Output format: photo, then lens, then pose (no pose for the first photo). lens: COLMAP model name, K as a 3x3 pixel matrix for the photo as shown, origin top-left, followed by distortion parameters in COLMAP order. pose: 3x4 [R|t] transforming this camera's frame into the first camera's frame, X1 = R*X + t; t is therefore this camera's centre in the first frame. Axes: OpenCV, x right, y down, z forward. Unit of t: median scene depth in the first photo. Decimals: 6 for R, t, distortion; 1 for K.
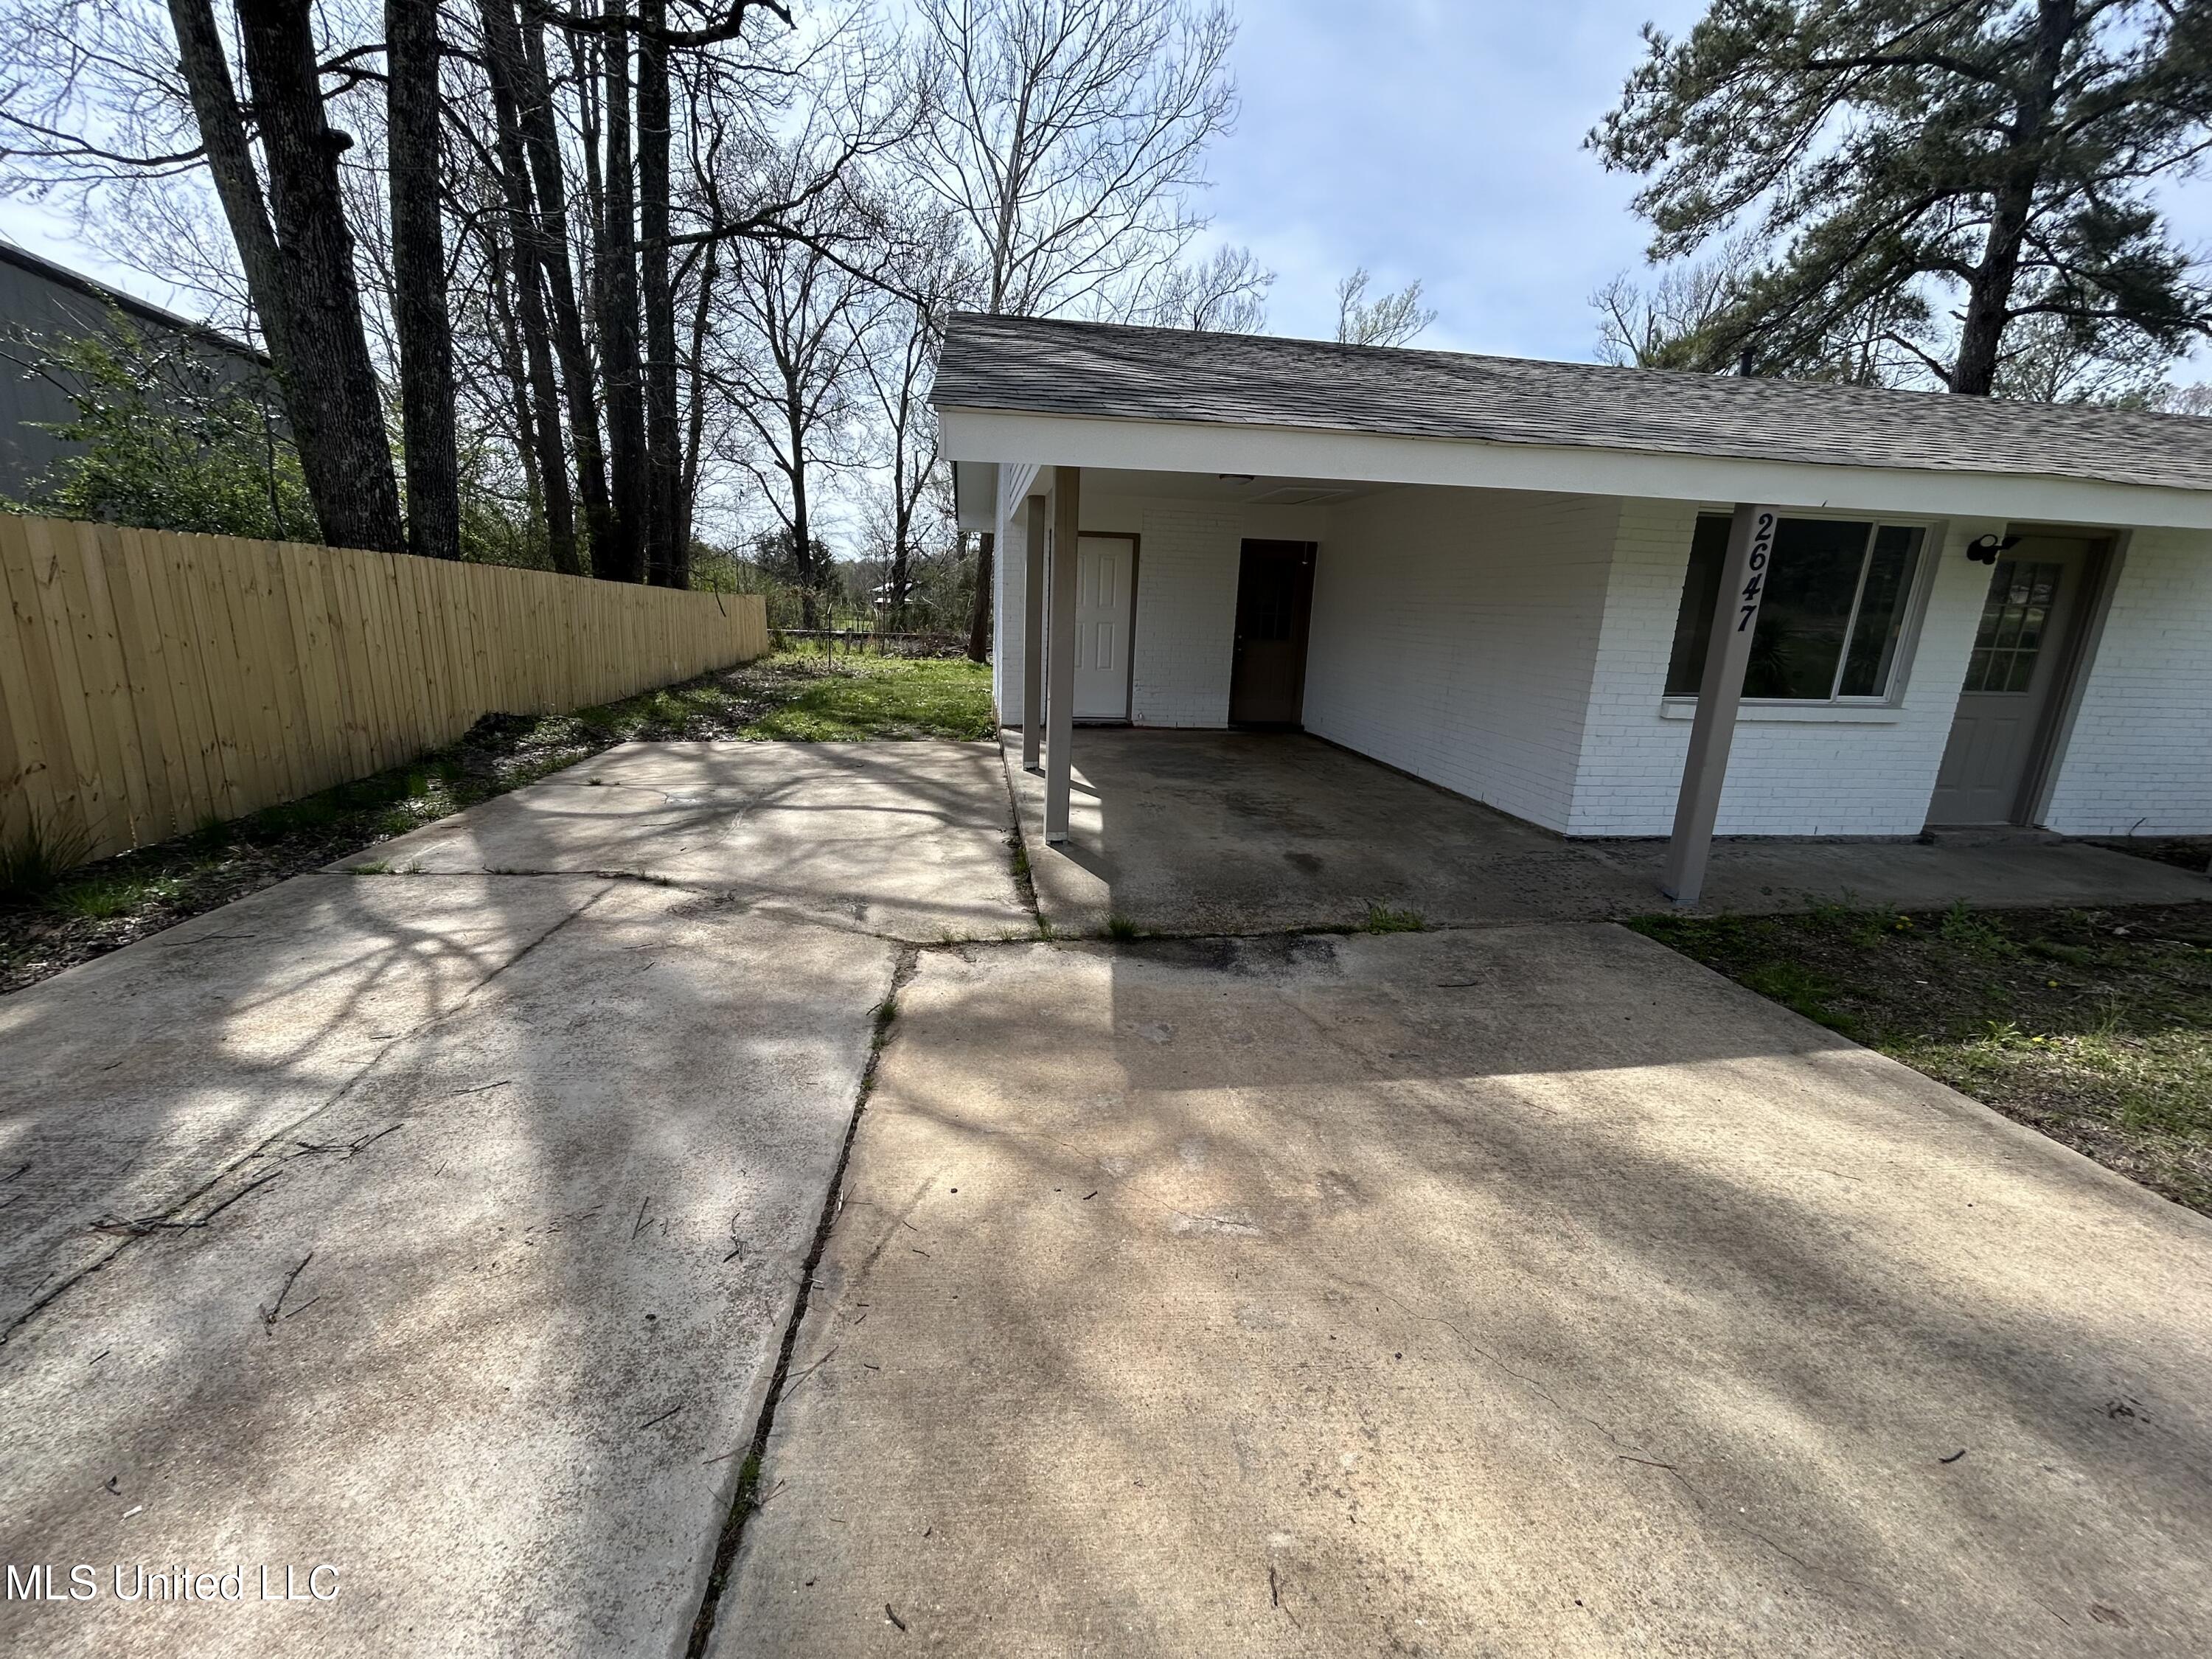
lens RADIAL K [[887.6, 0, 1100.5], [0, 887.6, 826.6], [0, 0, 1]] dist [-0.005037, 0.001764]
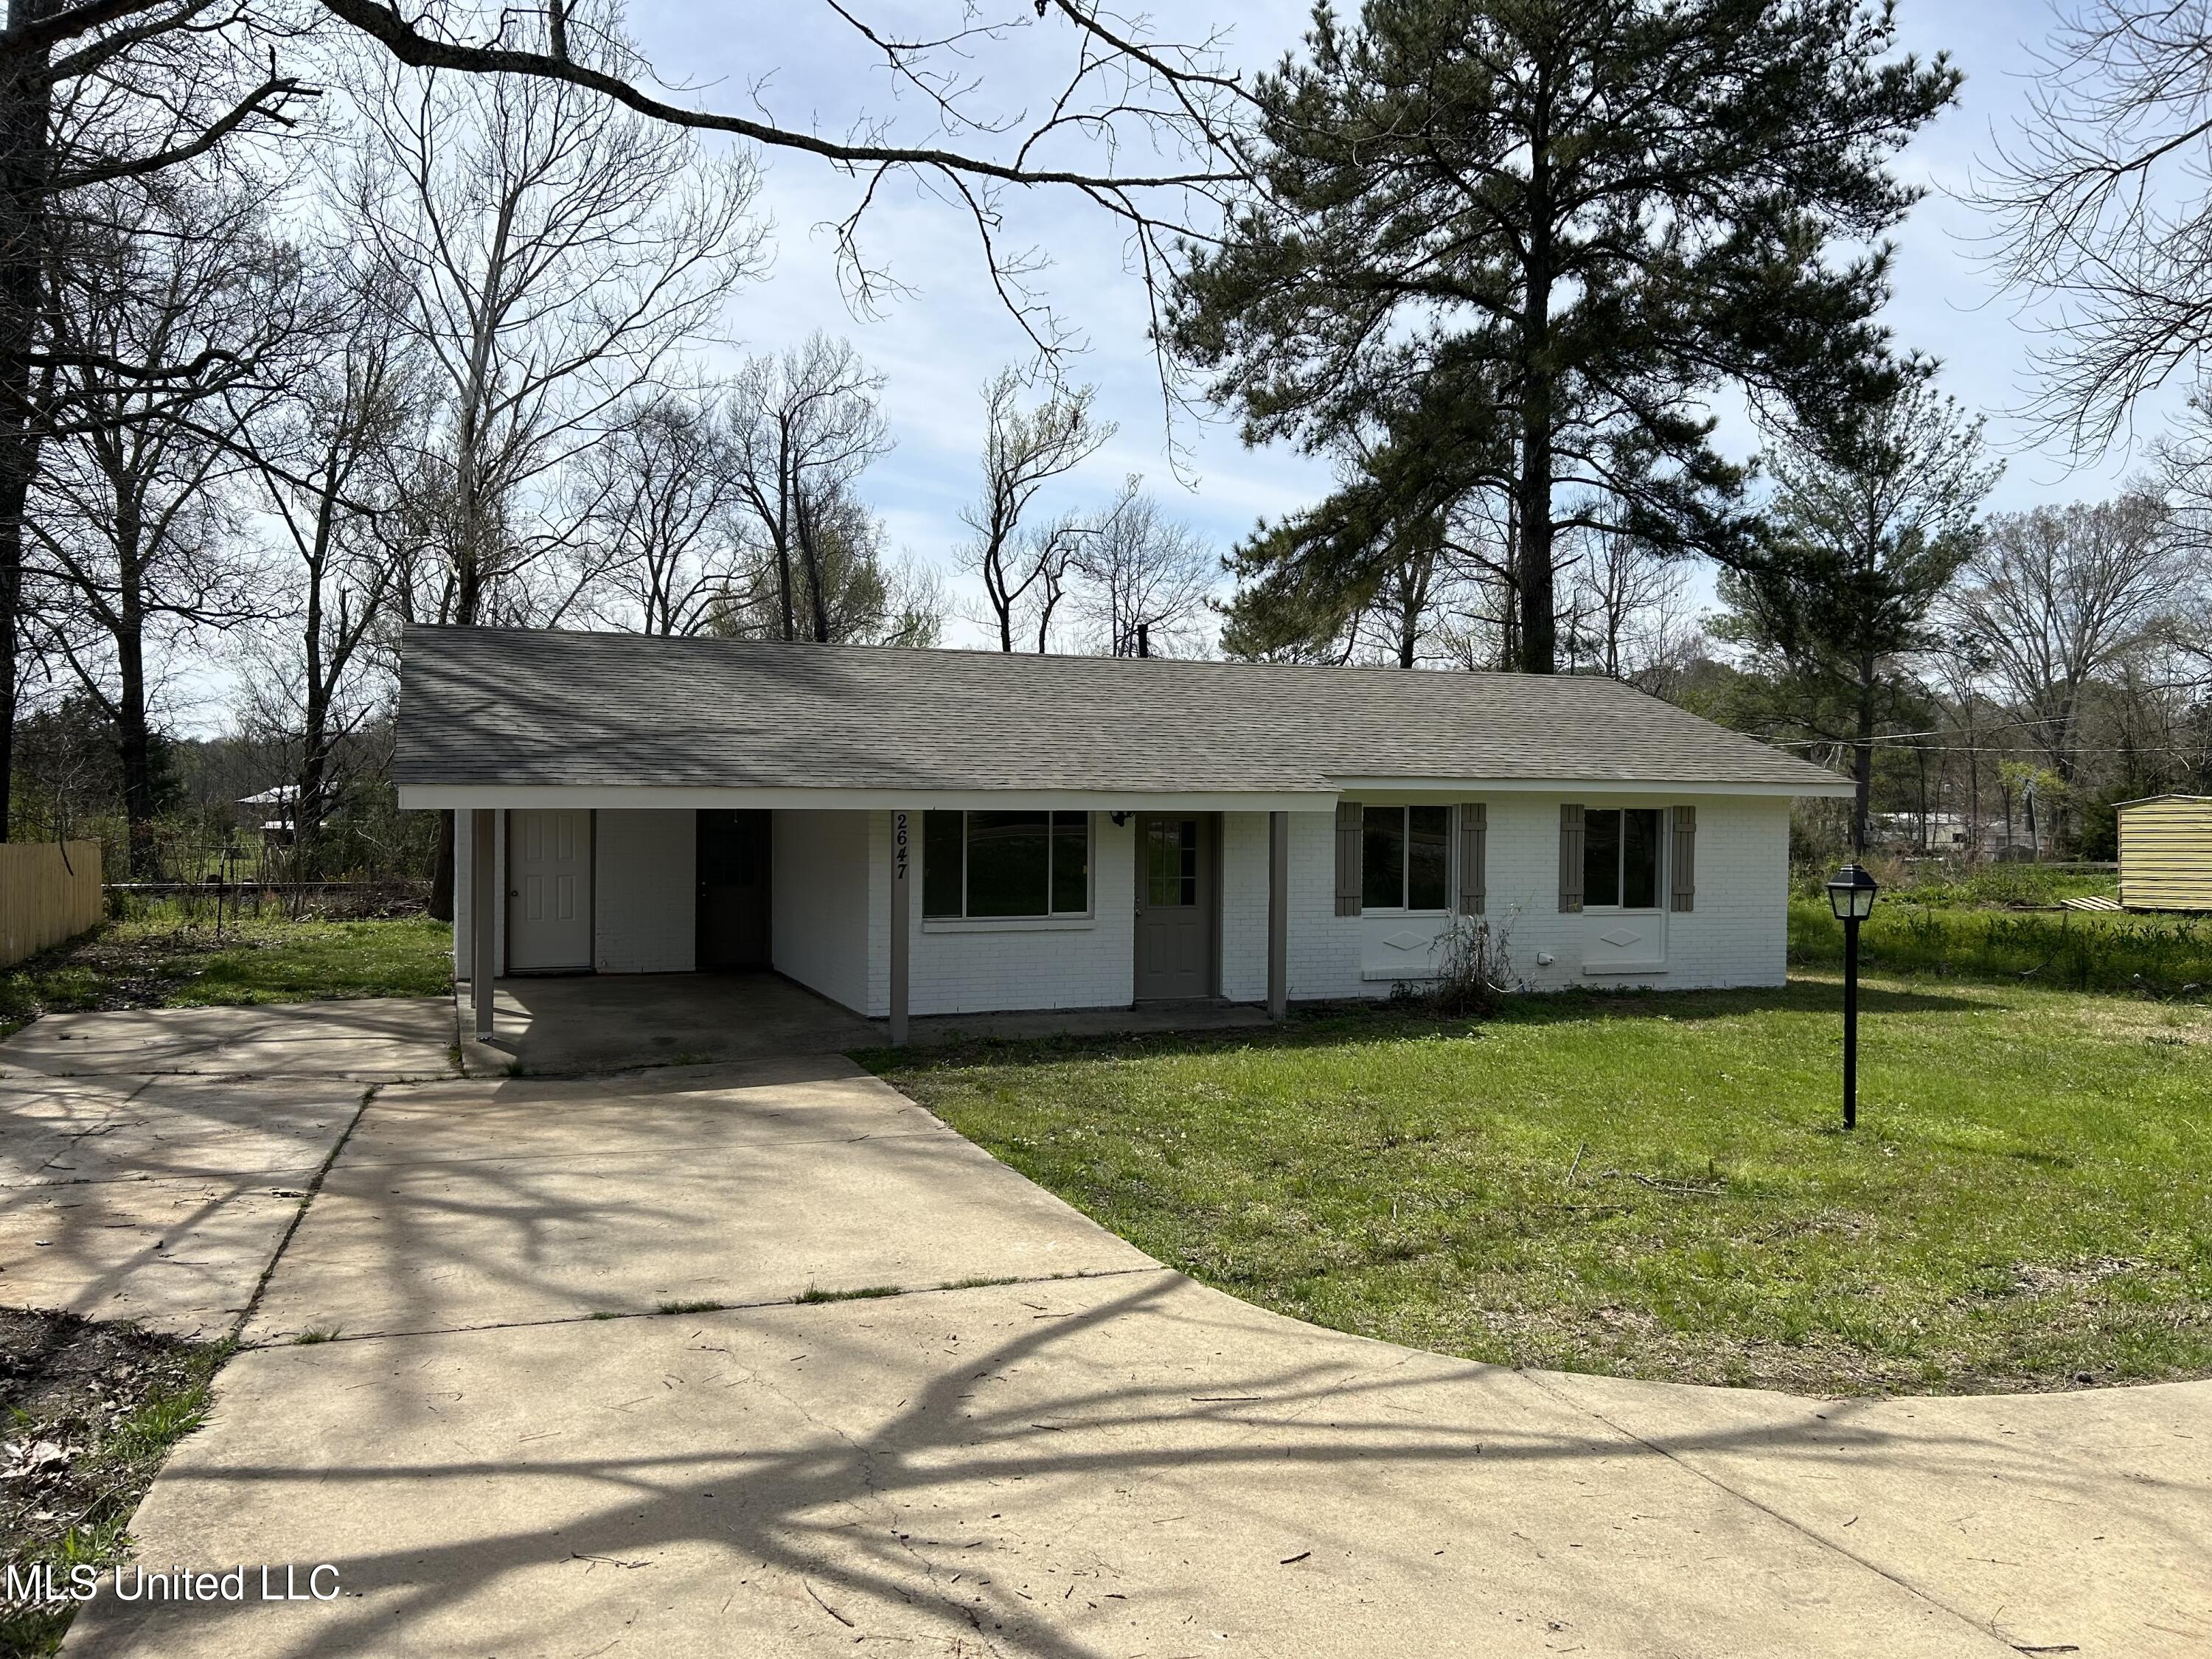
lens RADIAL K [[1640.0, 0, 1113.4], [0, 1640.0, 847.1], [0, 0, 1]] dist [0.026865, -0.012243]
pose [[0.969756, -0.034330, 0.241649, 0.159524], [0.085851, 0.974769, -0.206048, 0.185335], [-0.228478, 0.220562, 0.948235, -0.957670]]
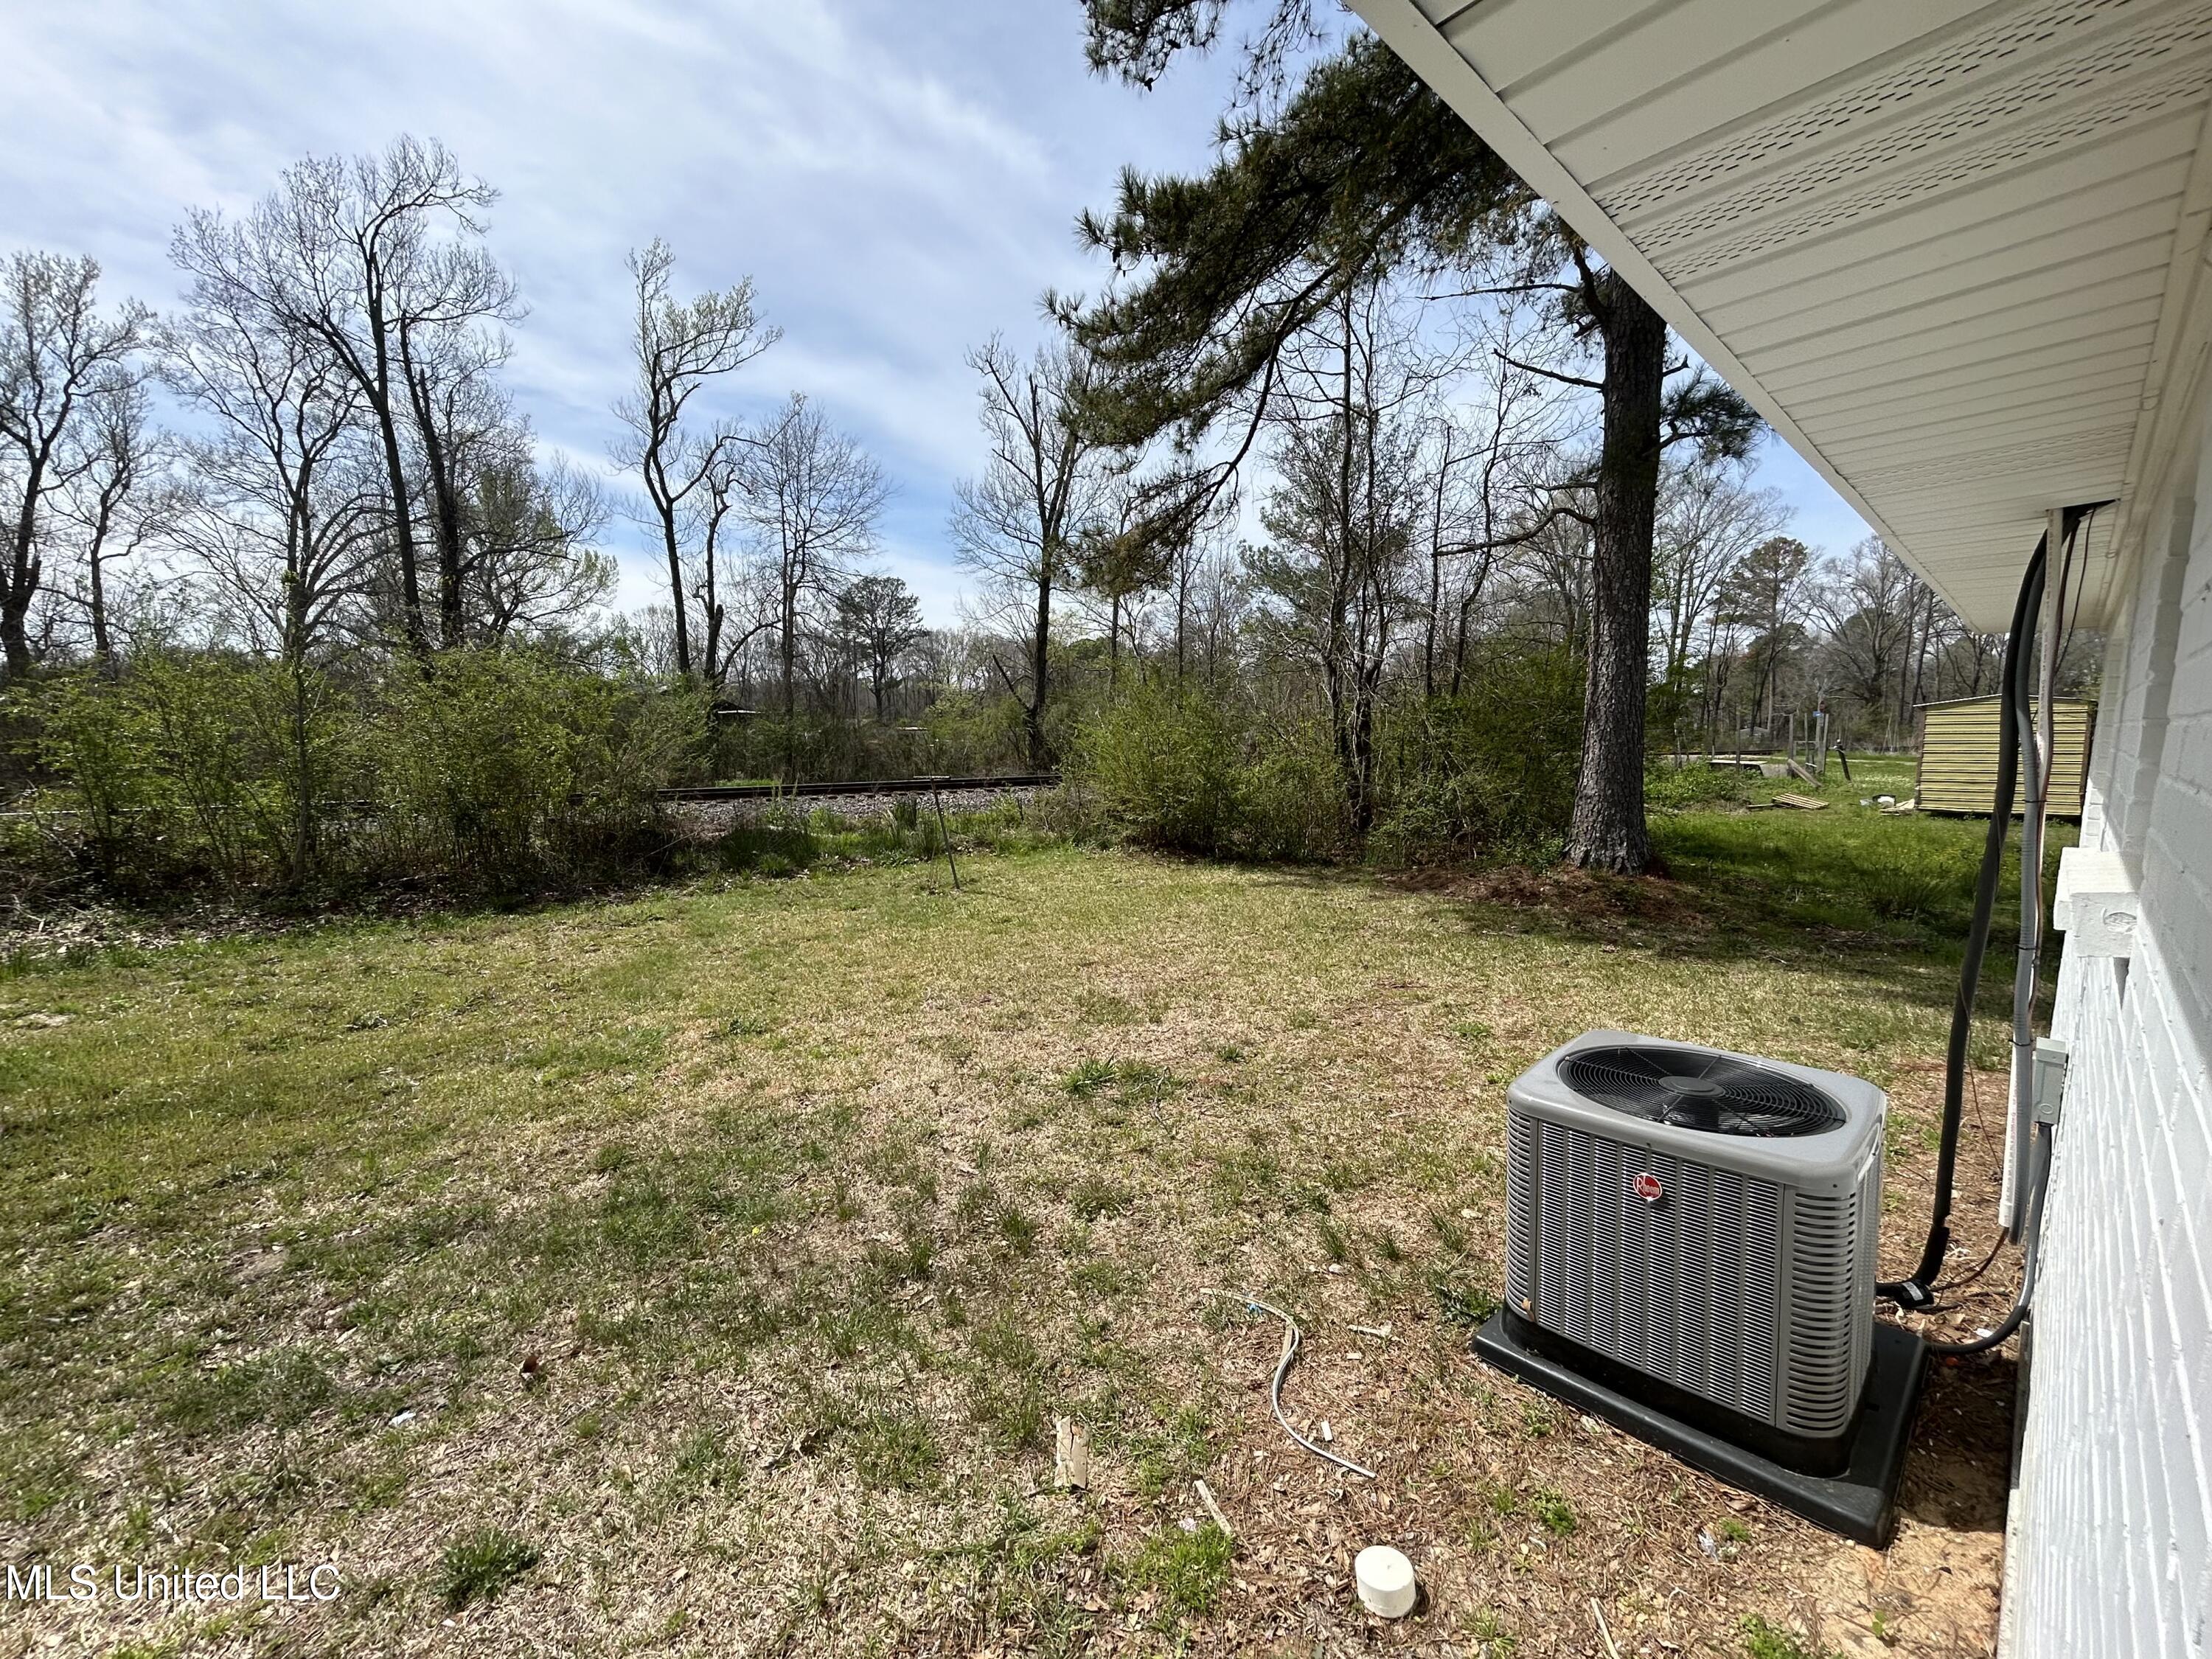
lens RADIAL K [[887.6, 0, 1099.5], [0, 887.6, 826.5], [0, 0, 1]] dist [-0.005037, 0.001764]
pose [[0.818818, -0.095696, 0.566020, 0.624866], [0.160505, 0.984847, -0.065684, -0.362325], [-0.551158, 0.144632, 0.821770, 1.387502]]
